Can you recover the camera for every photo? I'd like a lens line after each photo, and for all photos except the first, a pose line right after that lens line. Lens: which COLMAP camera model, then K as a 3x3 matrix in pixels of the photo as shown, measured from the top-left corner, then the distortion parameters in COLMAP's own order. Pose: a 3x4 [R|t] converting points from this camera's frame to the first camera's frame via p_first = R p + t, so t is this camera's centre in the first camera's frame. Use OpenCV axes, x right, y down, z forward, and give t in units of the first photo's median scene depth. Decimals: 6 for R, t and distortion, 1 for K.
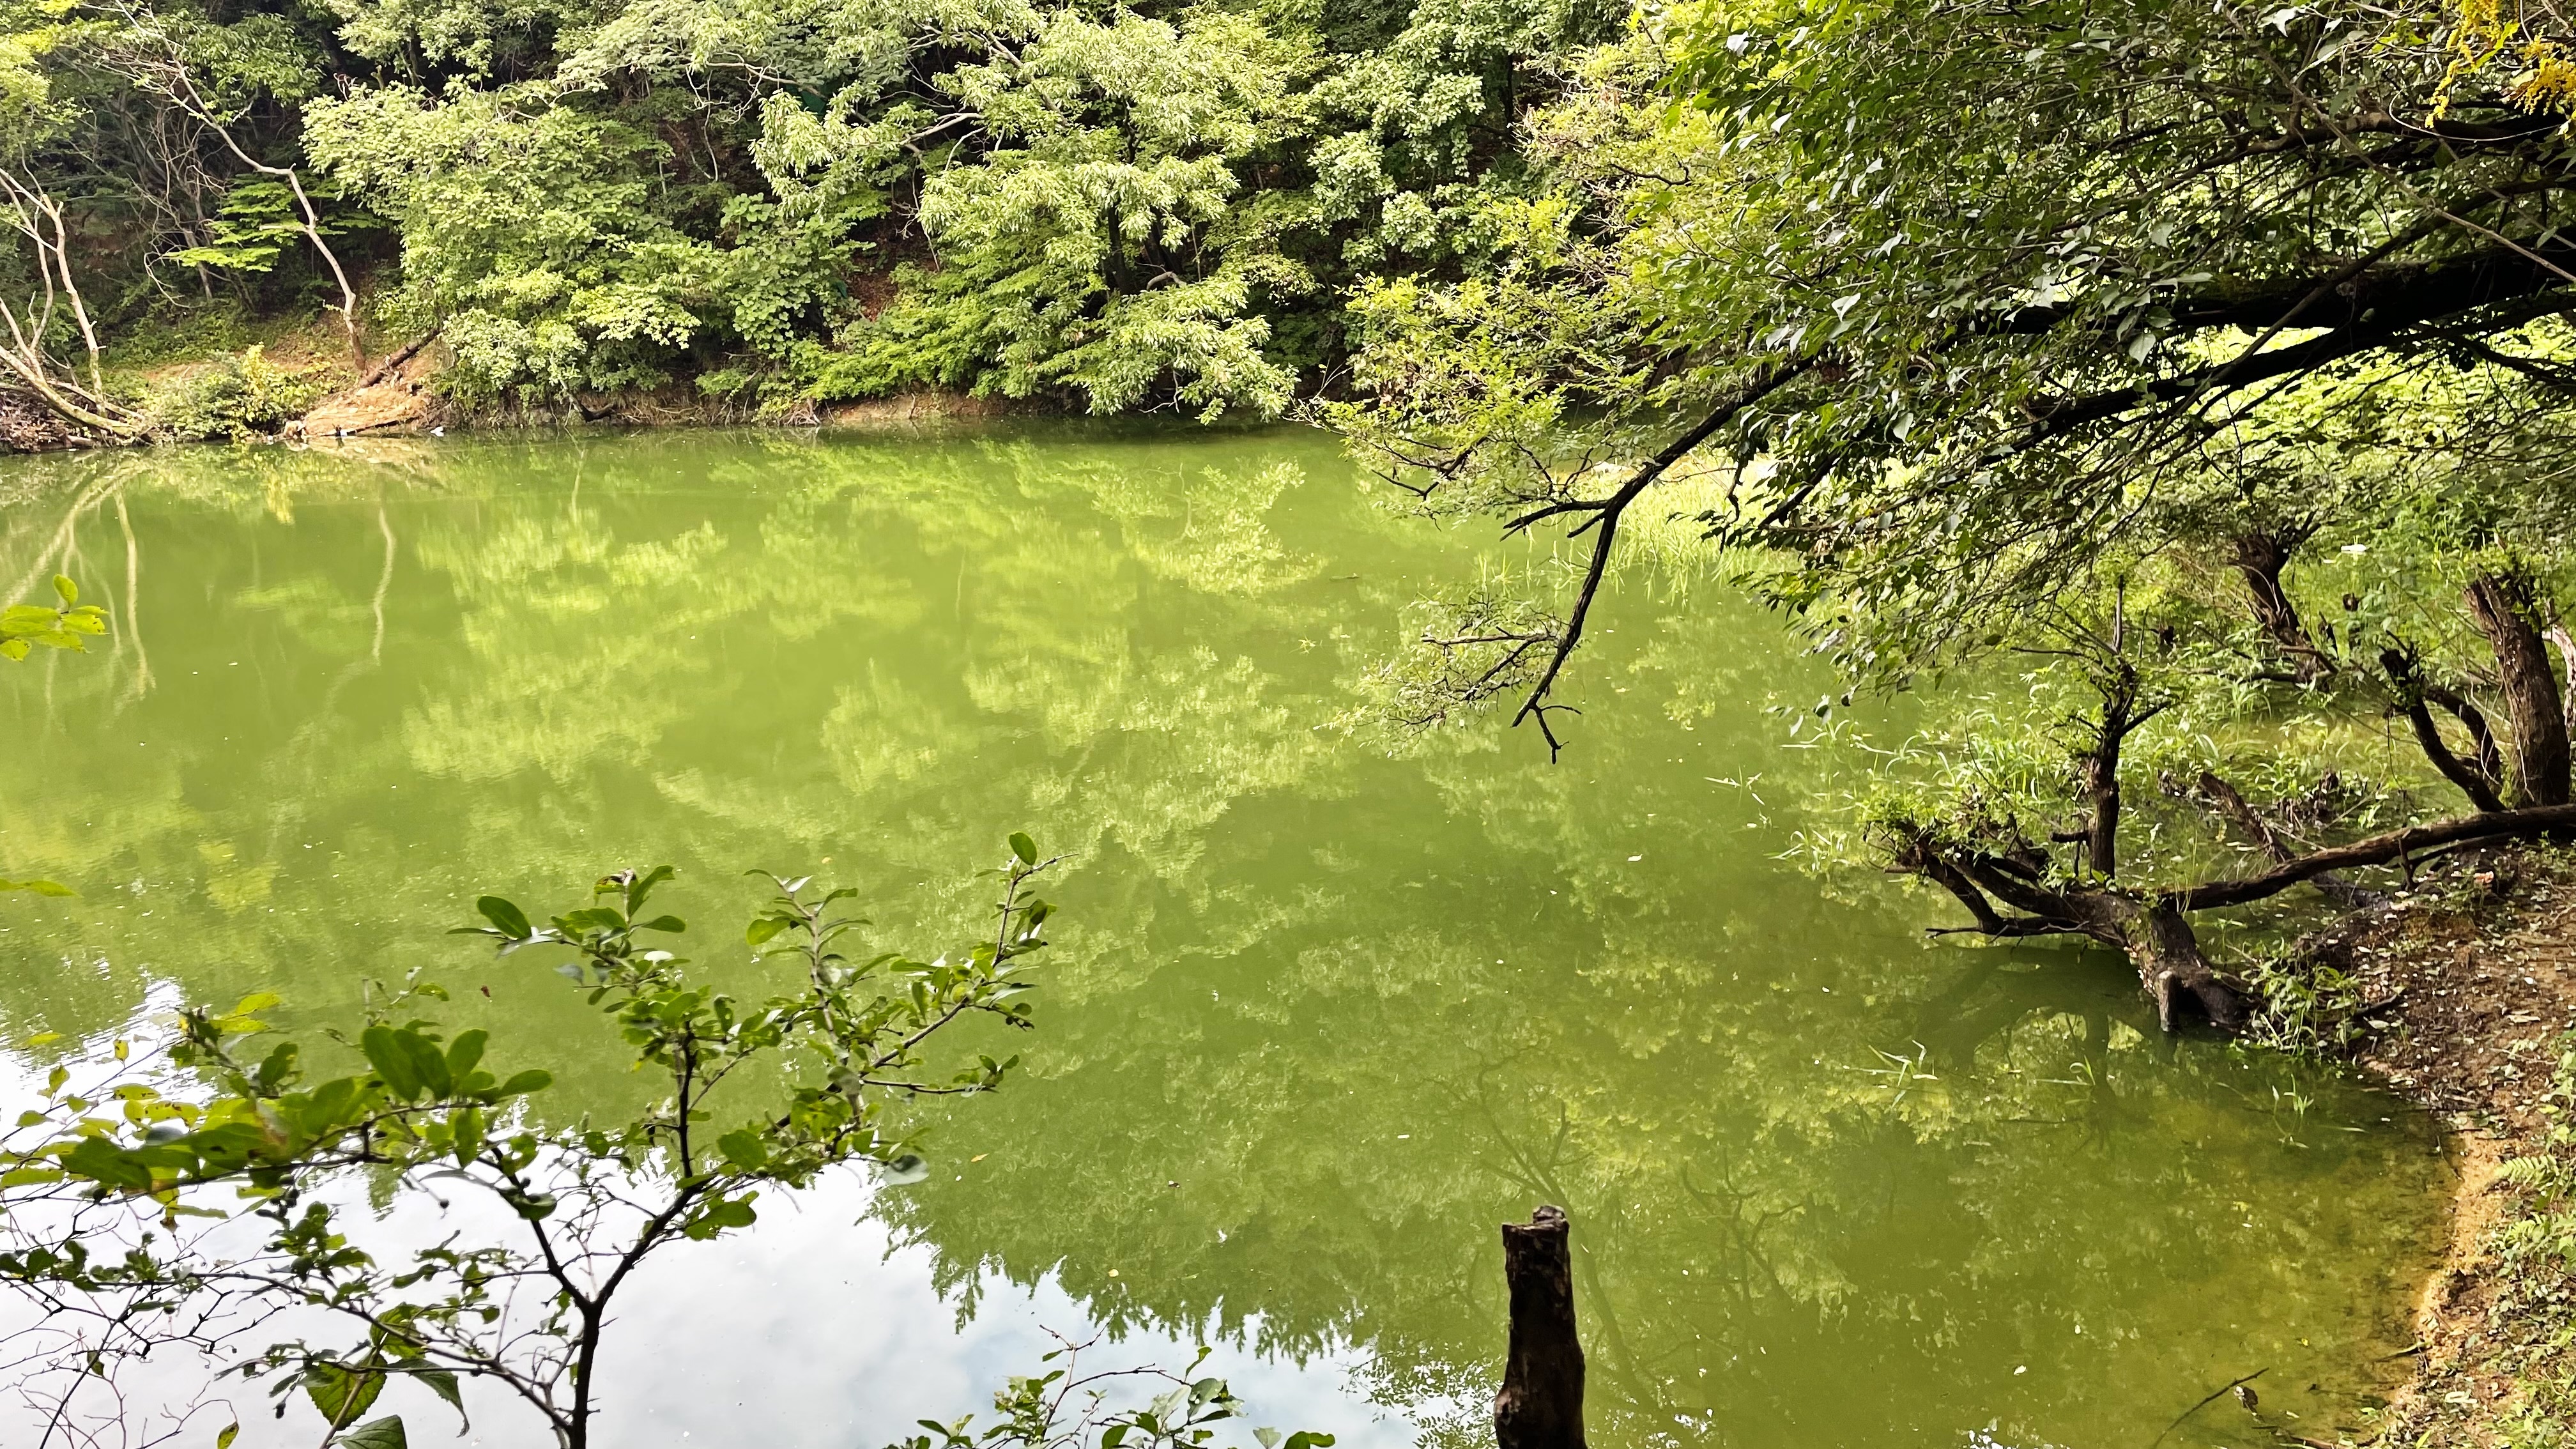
lens RADIAL K [[1960.6, 0, 1286.9], [0, 1960.6, 725.3], [0, 0, 1]] dist [0.077286, -0.057807]
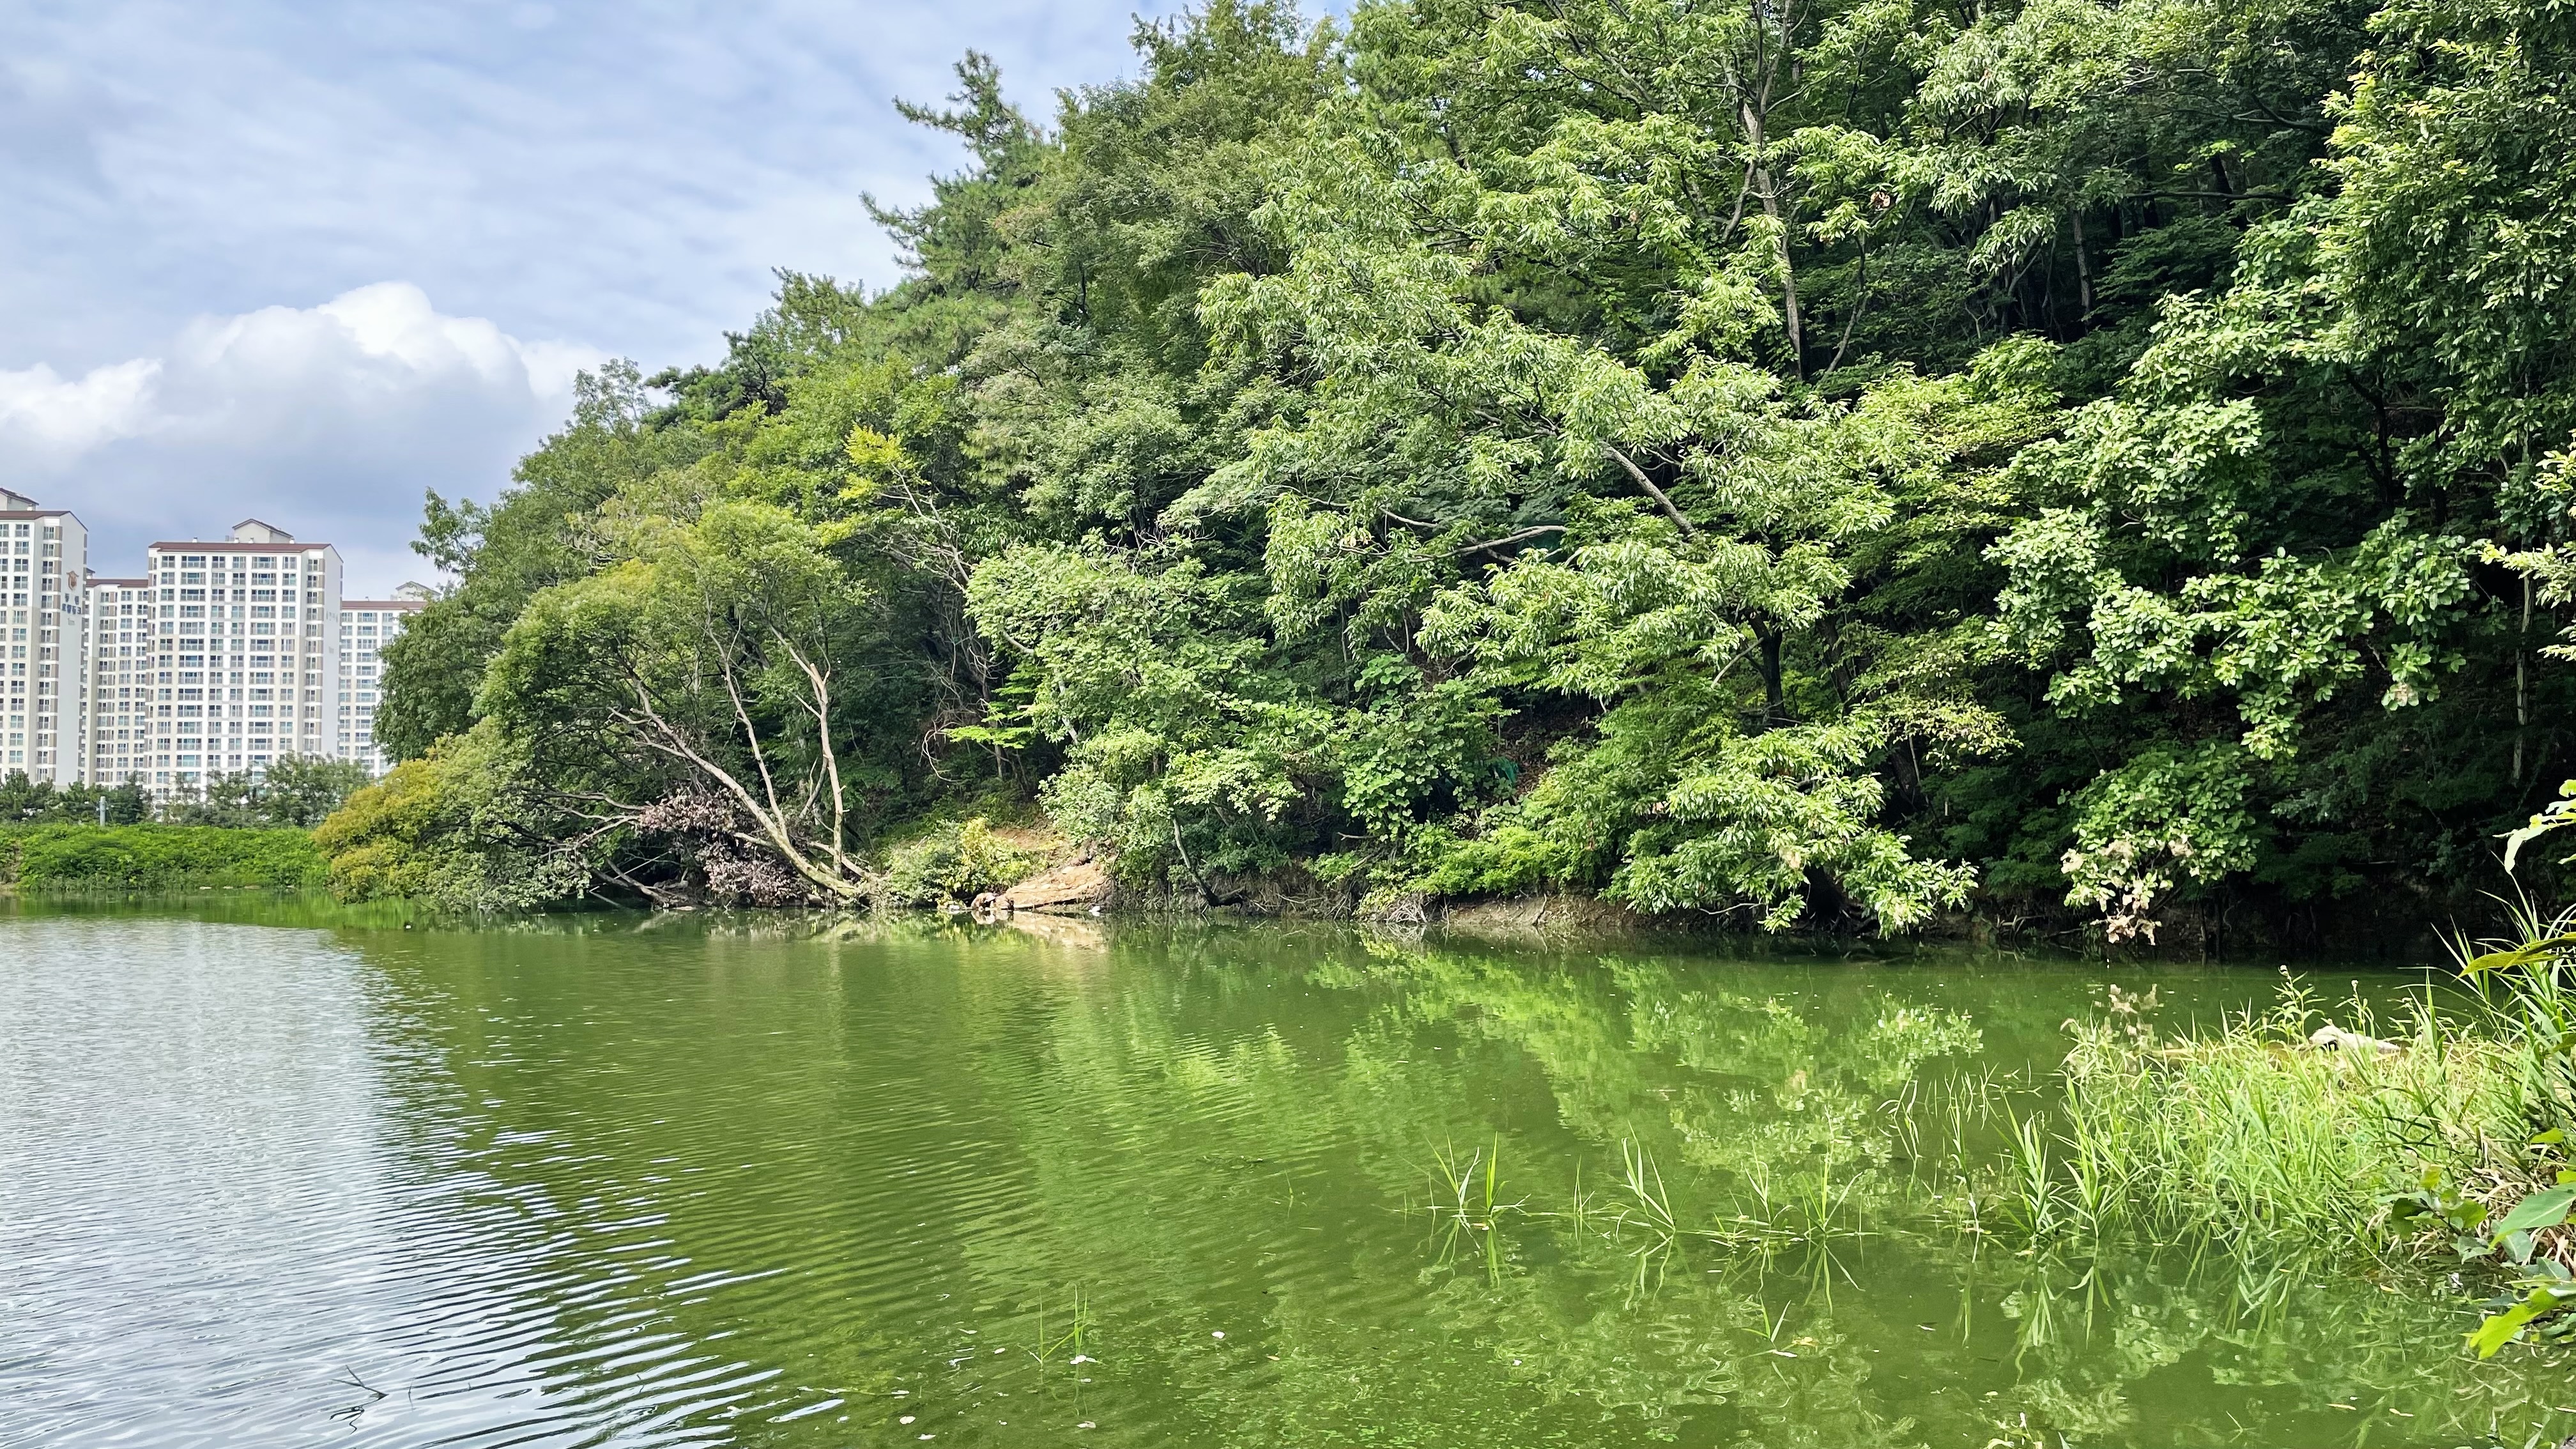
lens RADIAL K [[1905.9, 0, 1284.7], [0, 1905.9, 728.3], [0, 0, 1]] dist [0.001573, -0.004007]
pose [[0.839949, 0.011977, -0.542533, 0.135666], [-0.168618, 0.956030, -0.239949, -0.033565], [0.515804, 0.293026, 0.805036, 0.328909]]
